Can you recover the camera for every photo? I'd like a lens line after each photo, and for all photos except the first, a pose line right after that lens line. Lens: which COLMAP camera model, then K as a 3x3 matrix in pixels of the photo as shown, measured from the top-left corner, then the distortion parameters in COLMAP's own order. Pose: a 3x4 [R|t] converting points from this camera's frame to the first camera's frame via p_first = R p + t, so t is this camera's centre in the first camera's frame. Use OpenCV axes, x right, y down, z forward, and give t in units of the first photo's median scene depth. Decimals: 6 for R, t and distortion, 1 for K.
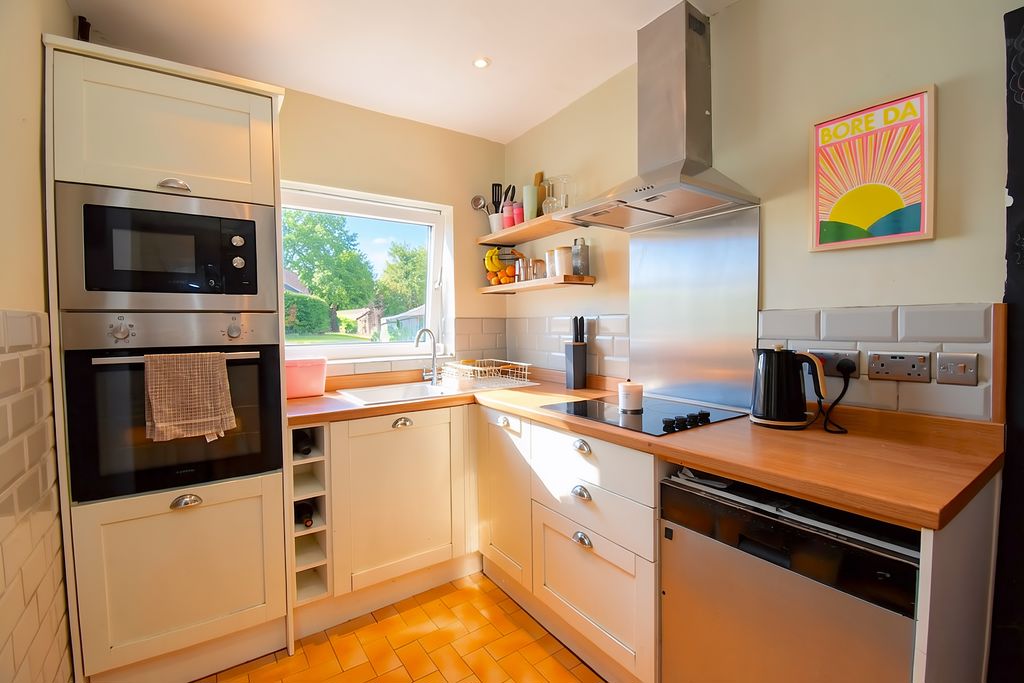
lens RADIAL K [[456.1, 0, 510.7], [0, 456.1, 342.8], [0, 0, 1]] dist [0.002604, -0.011540]
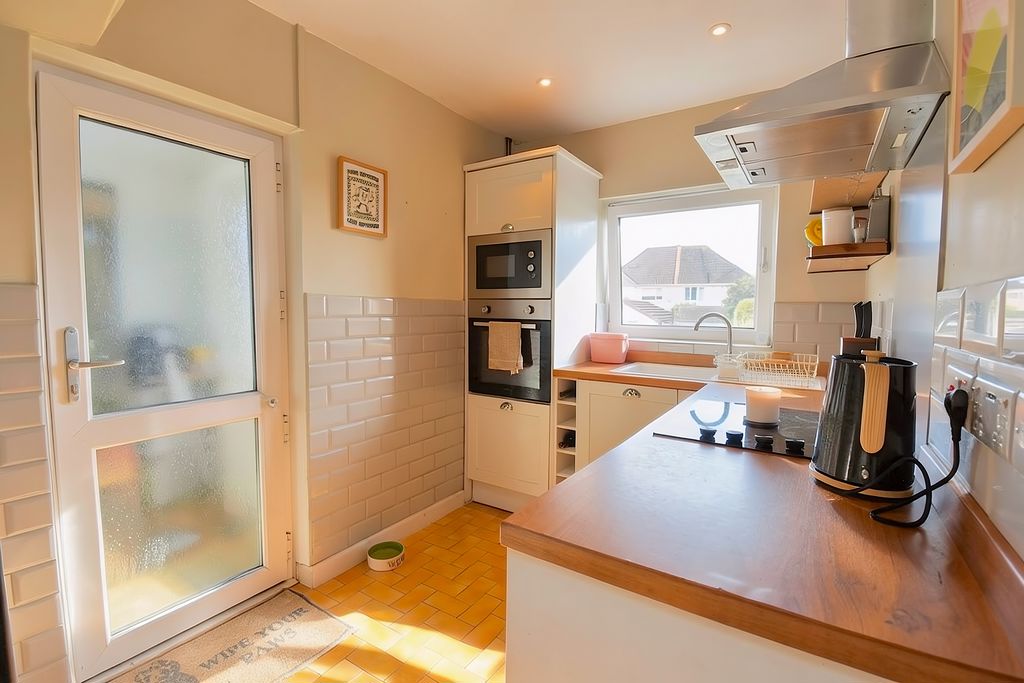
lens RADIAL K [[456.1, 0, 515.9], [0, 456.1, 337.4], [0, 0, 1]] dist [0.002604, -0.011540]
pose [[0.348624, 0.065178, -0.934994, 0.933433], [-0.056499, 0.997226, 0.048449, -0.006542], [0.935558, 0.035935, 0.351339, 0.398959]]
